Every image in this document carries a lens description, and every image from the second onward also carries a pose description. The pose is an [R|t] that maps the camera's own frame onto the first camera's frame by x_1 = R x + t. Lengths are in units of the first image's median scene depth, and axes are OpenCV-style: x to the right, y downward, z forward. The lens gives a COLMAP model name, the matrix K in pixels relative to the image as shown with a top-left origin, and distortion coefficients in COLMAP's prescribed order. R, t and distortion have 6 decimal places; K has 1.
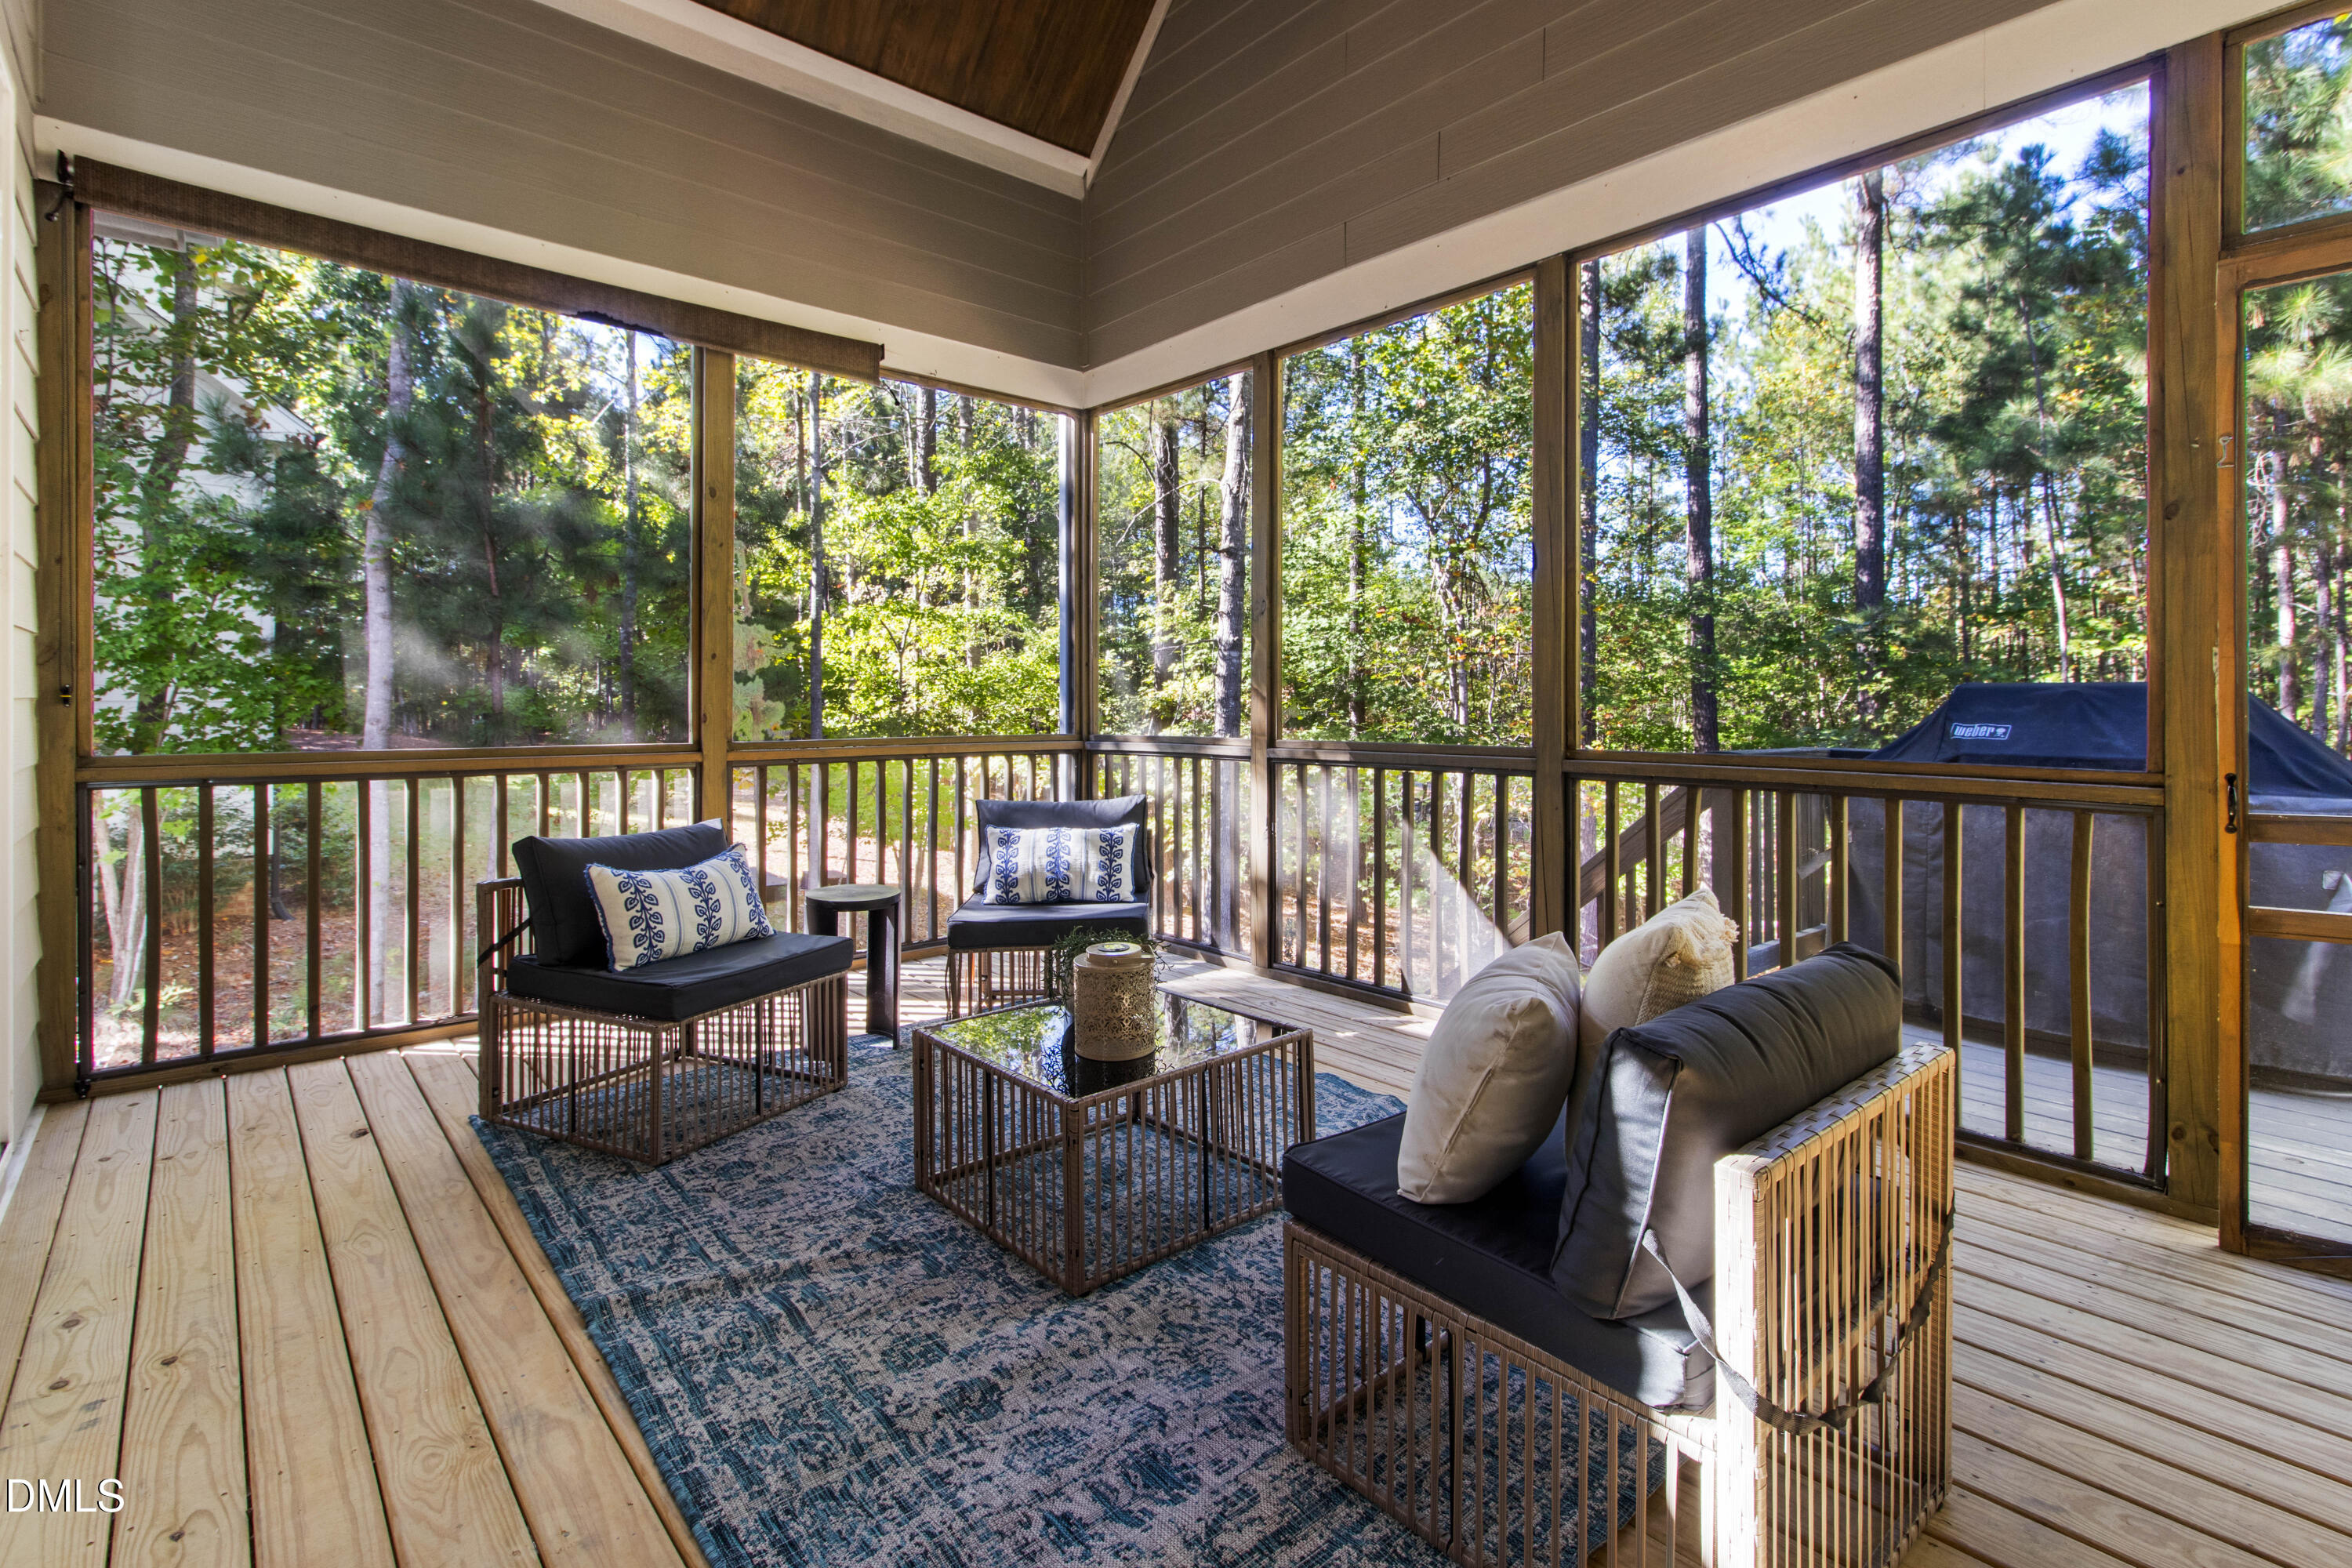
lens RADIAL K [[1117.7, 0, 1194.9], [0, 1117.7, 707.0], [0, 0, 1]] dist [0.001233, 0.000310]
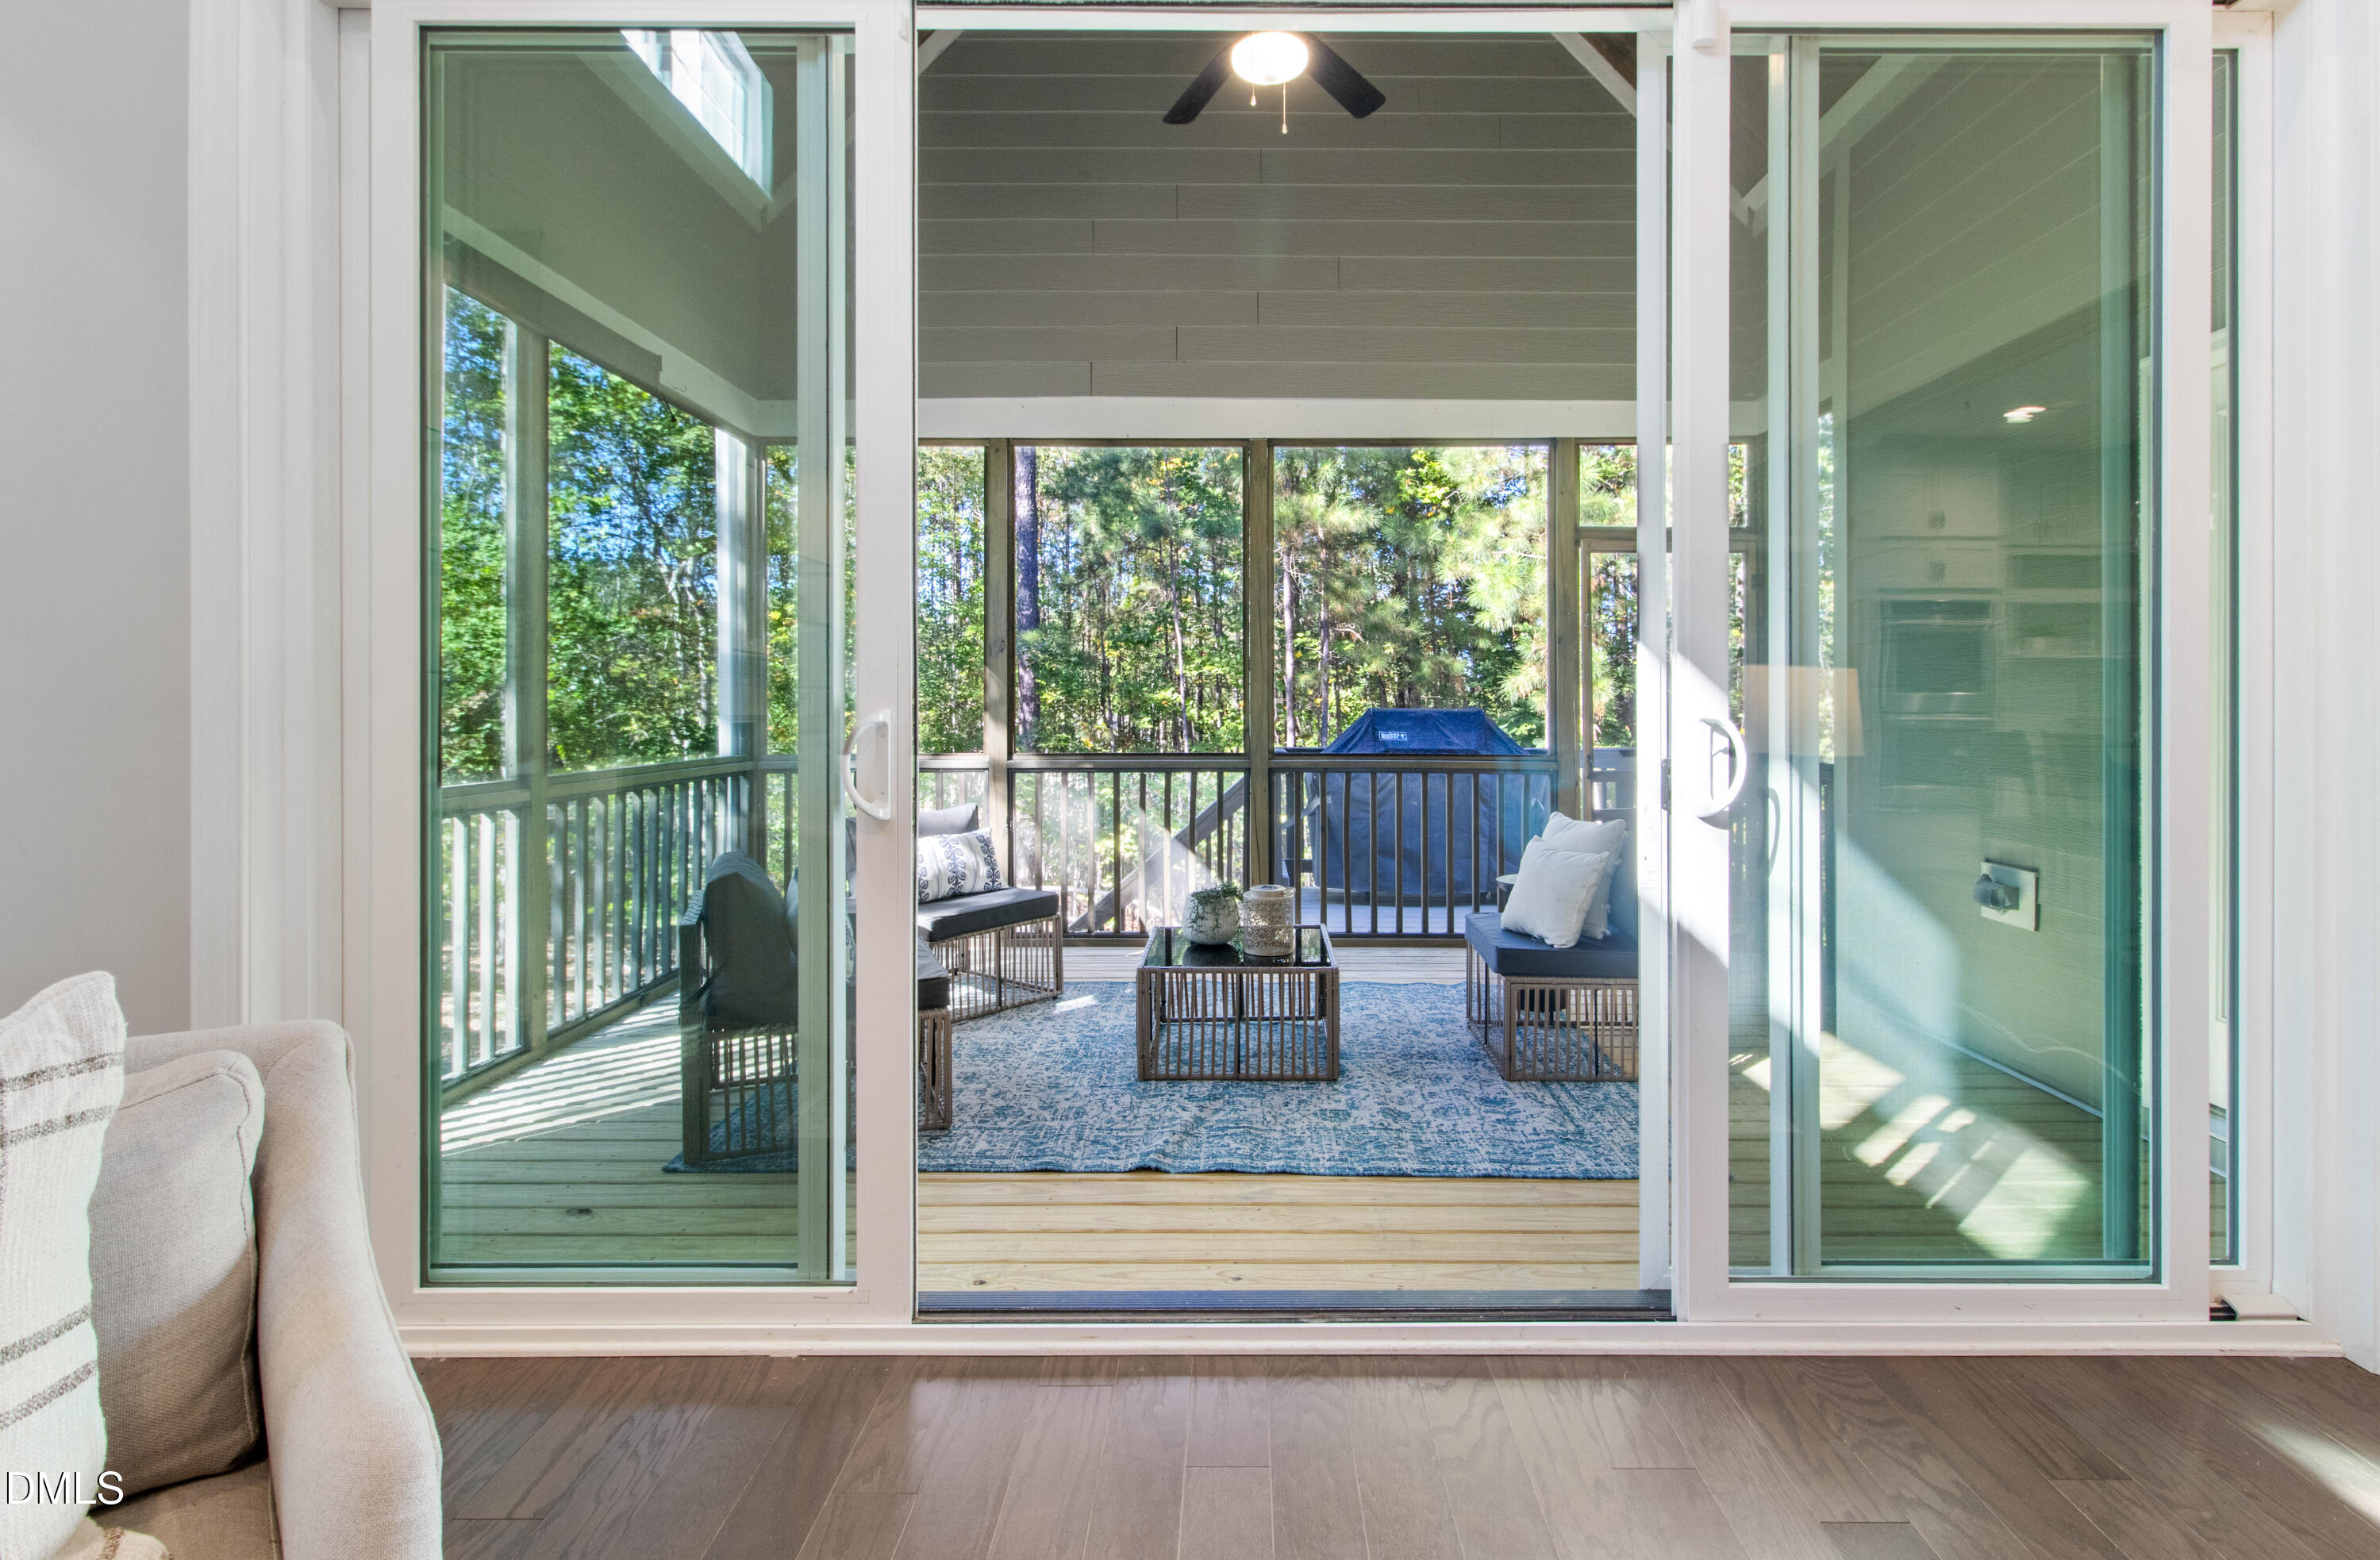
lens RADIAL K [[1204.5, 0, 1196.3], [0, 1204.5, 702.9], [0, 0, 1]] dist [0.002147, 0.000283]
pose [[0.656669, -0.001630, 0.754177, -1.530924], [0.001455, 0.999999, 0.000895, -0.053497], [-0.754178, 0.000510, 0.656670, -0.054915]]
